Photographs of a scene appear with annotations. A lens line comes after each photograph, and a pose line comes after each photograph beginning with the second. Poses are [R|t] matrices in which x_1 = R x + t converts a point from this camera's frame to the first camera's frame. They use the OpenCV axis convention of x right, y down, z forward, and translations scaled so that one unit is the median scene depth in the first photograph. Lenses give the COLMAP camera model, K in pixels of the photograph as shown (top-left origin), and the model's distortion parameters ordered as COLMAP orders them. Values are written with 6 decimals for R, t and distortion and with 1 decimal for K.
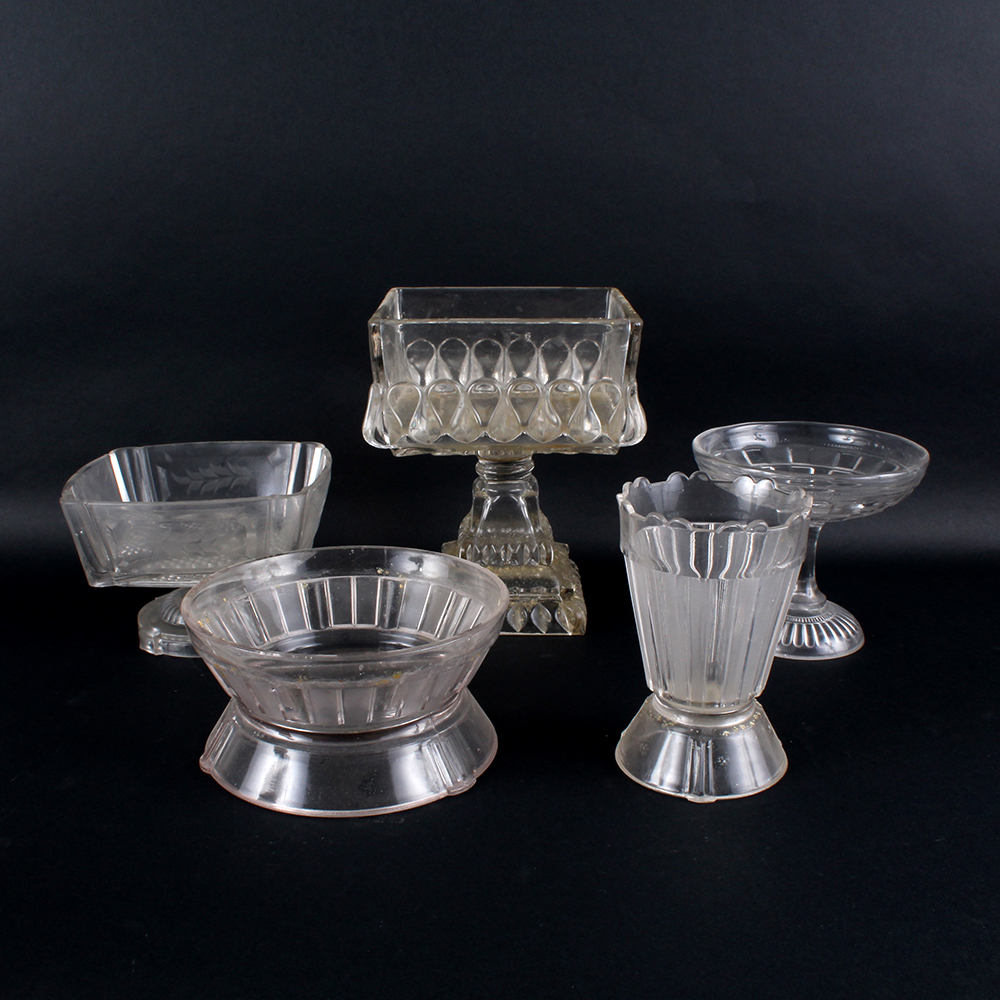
lens RADIAL K [[1551.4, 0, 500.0], [0, 1551.4, 500.0], [0, 0, 1]] dist [-0.225700, -0.003674]
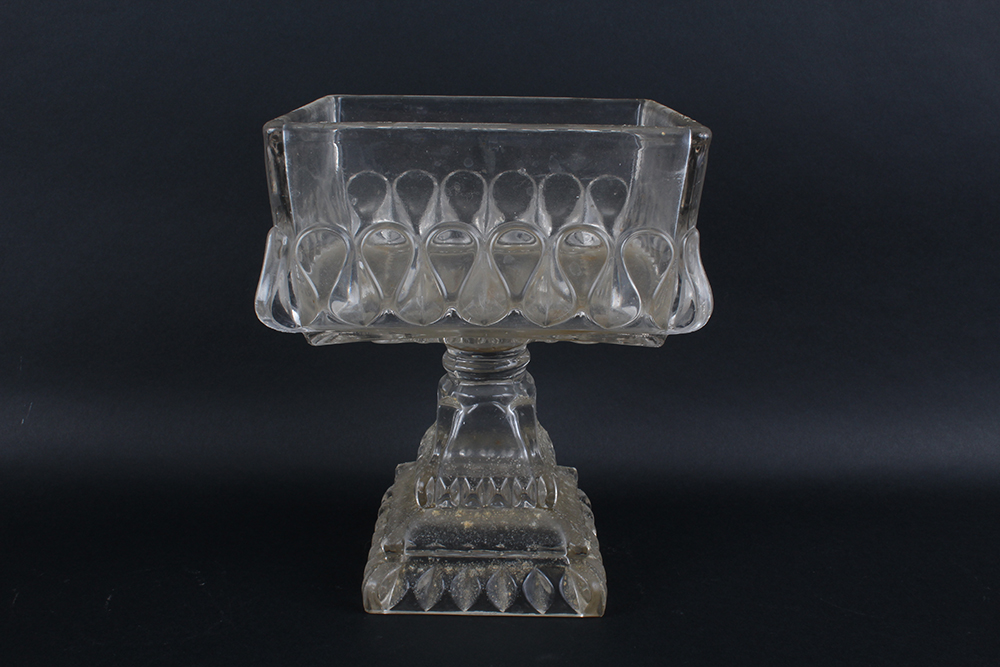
lens RADIAL K [[1233.0, 0, 500.0], [0, 1233.0, 333.5], [0, 0, 1]] dist [-0.017230, 0.007975]
pose [[0.999908, 0.013125, 0.003299, 0.007247], [-0.013075, 0.999807, -0.014655, -0.025156], [-0.003491, 0.014611, 0.999887, 0.474606]]
